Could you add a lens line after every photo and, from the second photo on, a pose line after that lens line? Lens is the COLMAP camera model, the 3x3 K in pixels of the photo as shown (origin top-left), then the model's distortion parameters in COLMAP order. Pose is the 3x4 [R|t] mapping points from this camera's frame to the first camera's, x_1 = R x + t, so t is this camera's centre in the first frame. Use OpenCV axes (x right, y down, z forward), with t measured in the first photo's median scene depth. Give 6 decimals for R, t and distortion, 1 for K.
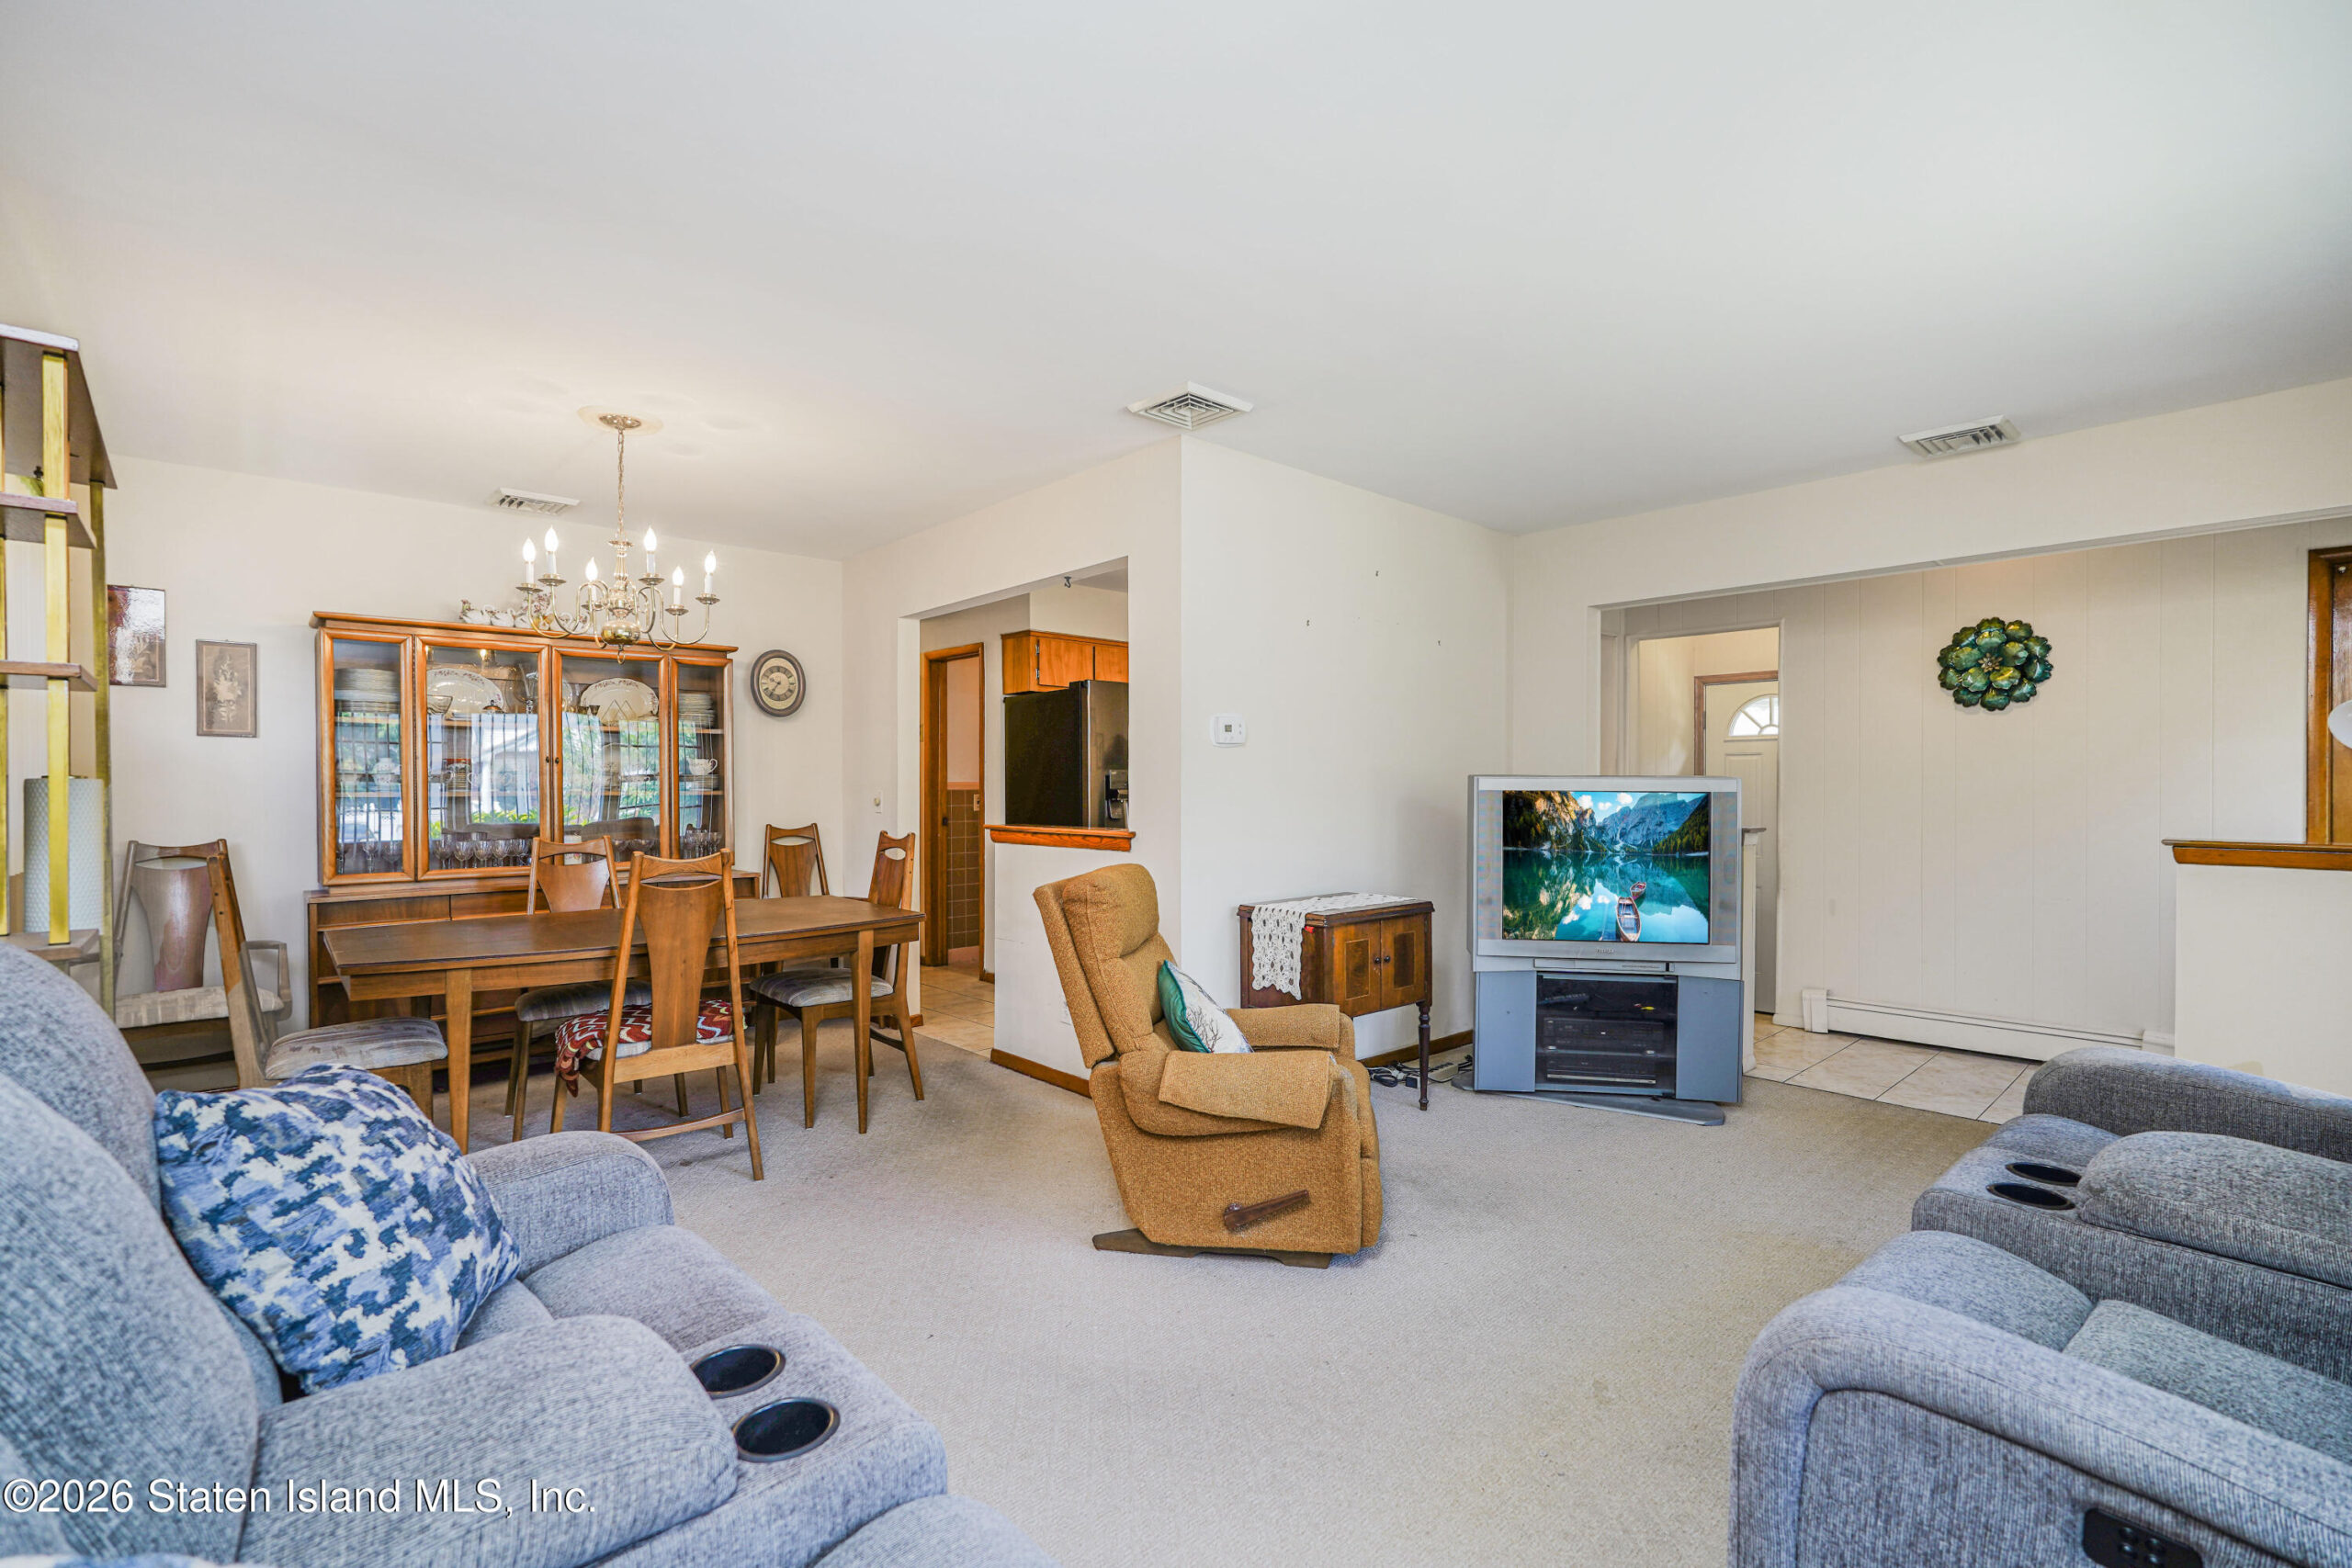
lens RADIAL K [[1044.9, 0, 1159.0], [0, 1044.9, 796.0], [0, 0, 1]] dist [-0.014442, 0.007845]
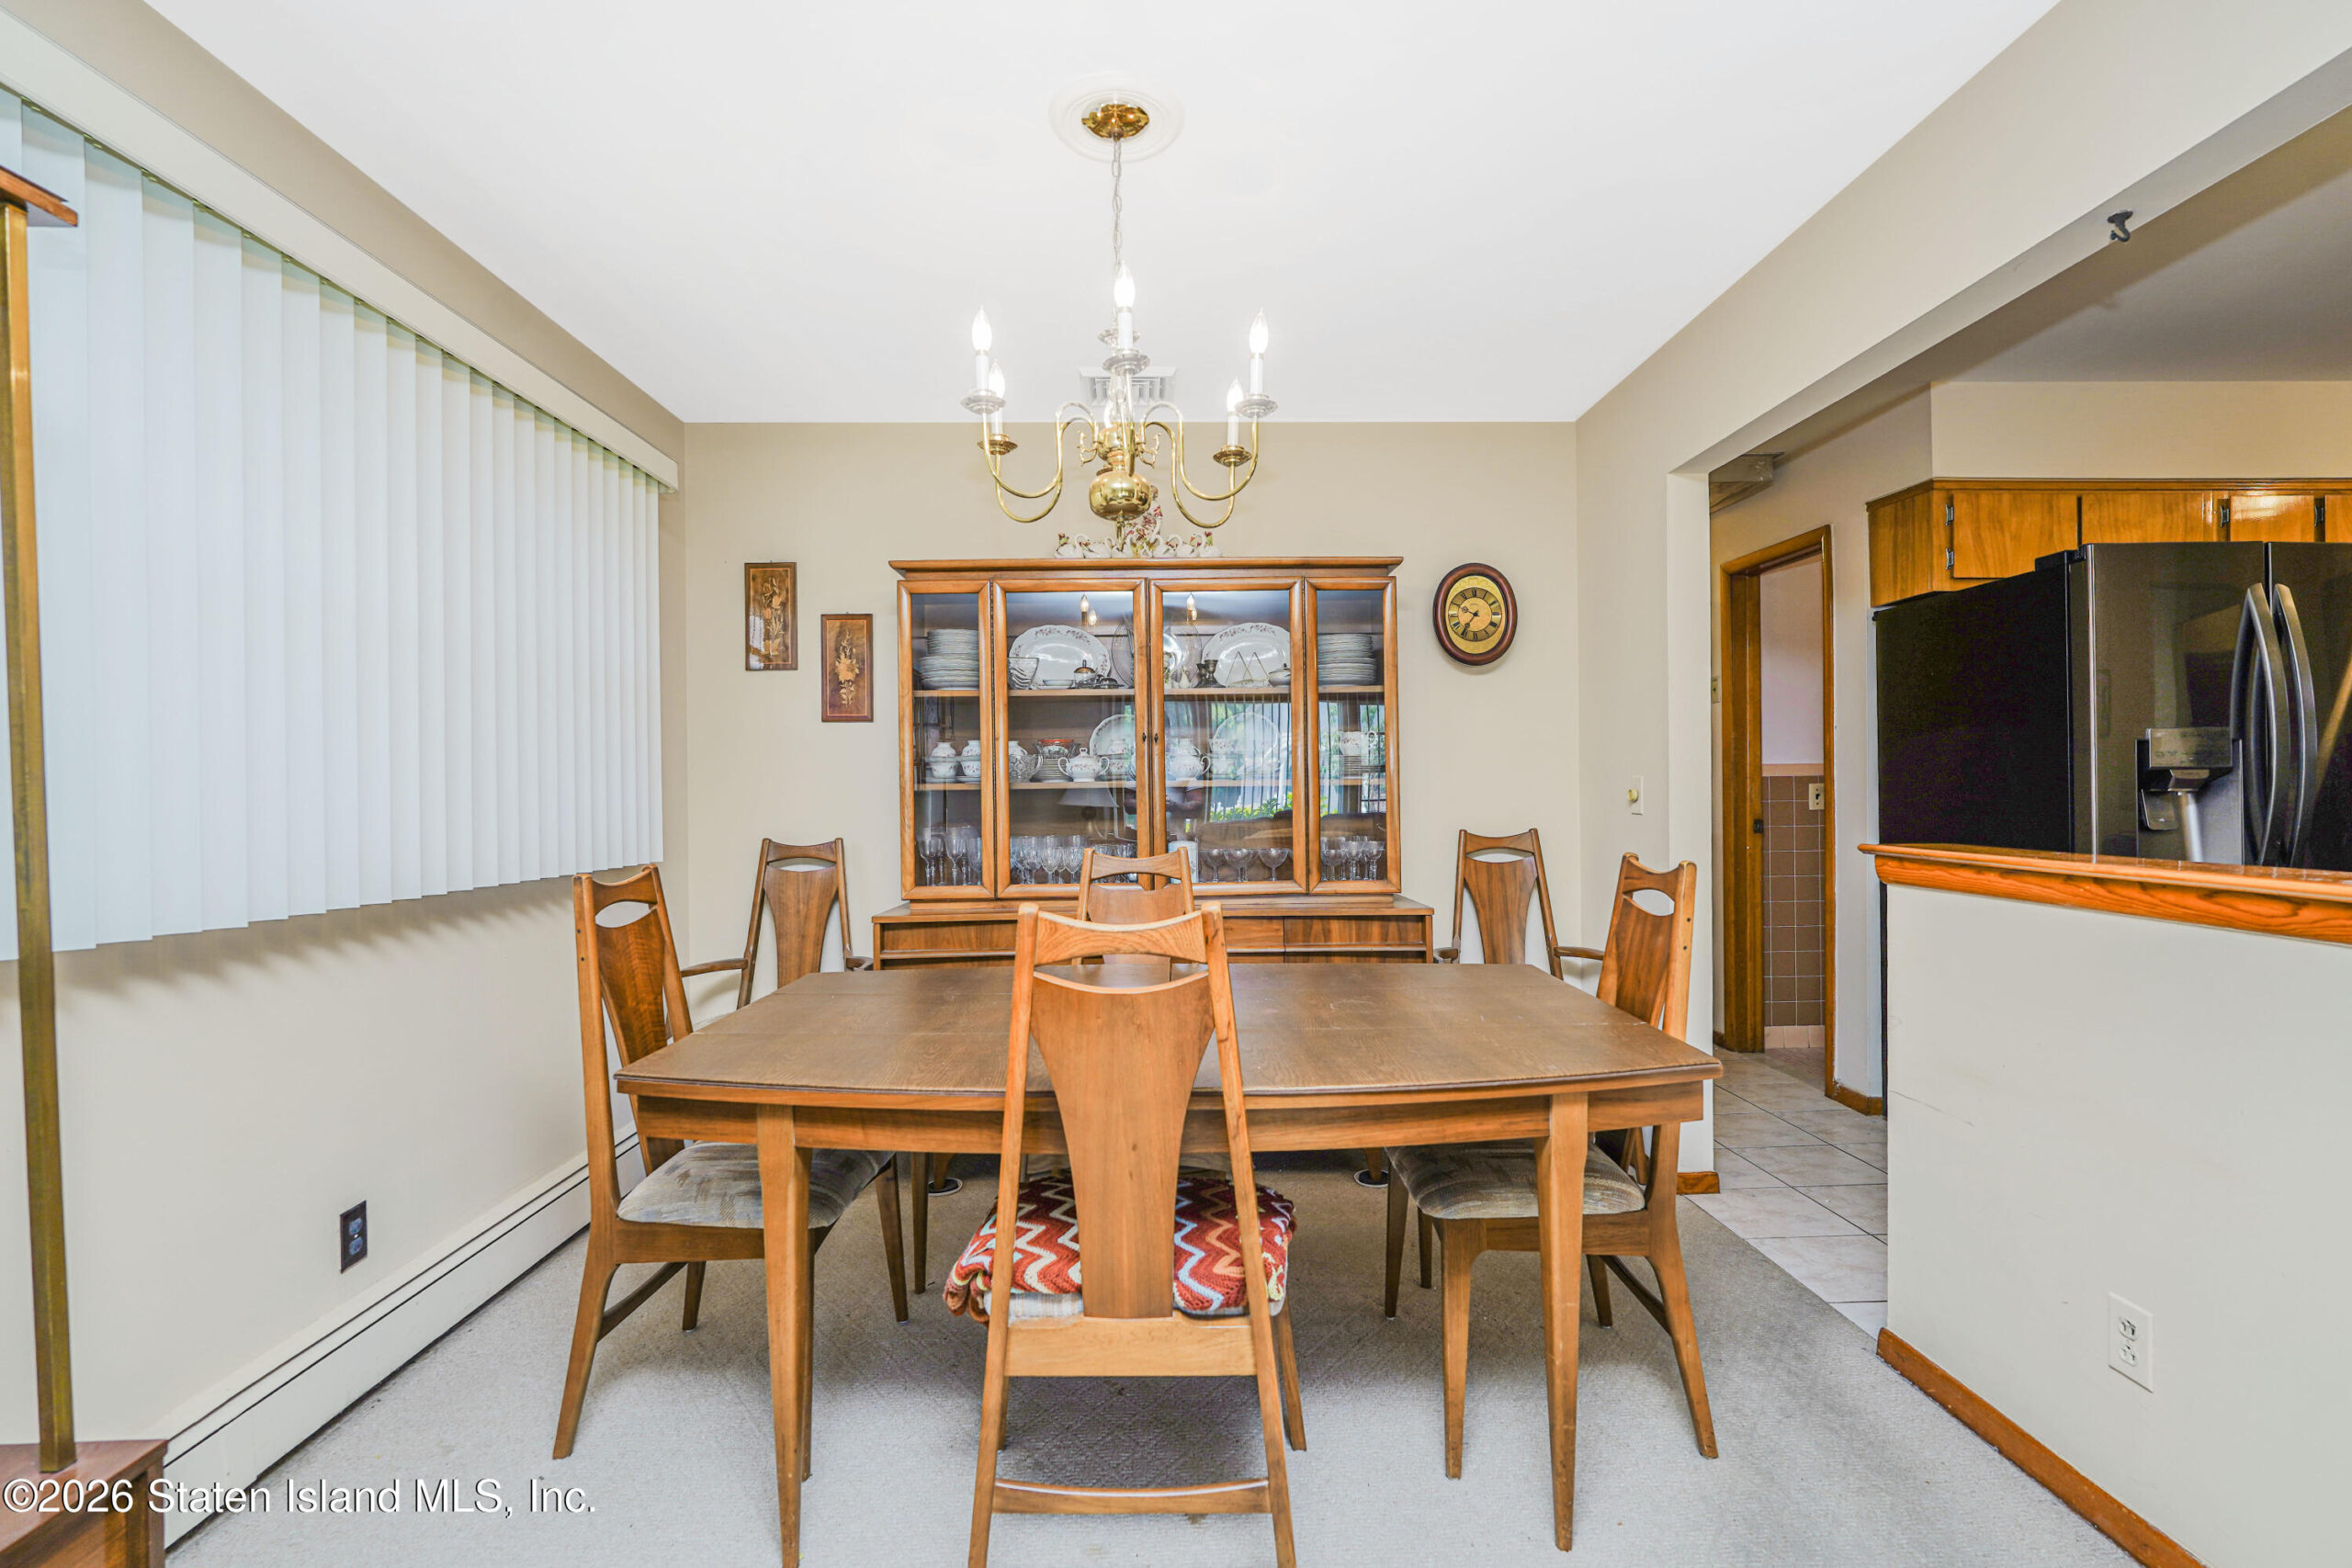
lens RADIAL K [[1044.9, 0, 1174.5], [0, 1044.9, 788.2], [0, 0, 1]] dist [-0.014442, 0.007845]
pose [[0.759887, -0.004357, -0.650041, -0.077647], [0.003525, 0.999990, -0.002581, 0.001749], [0.650046, -0.000330, 0.759895, 0.355460]]
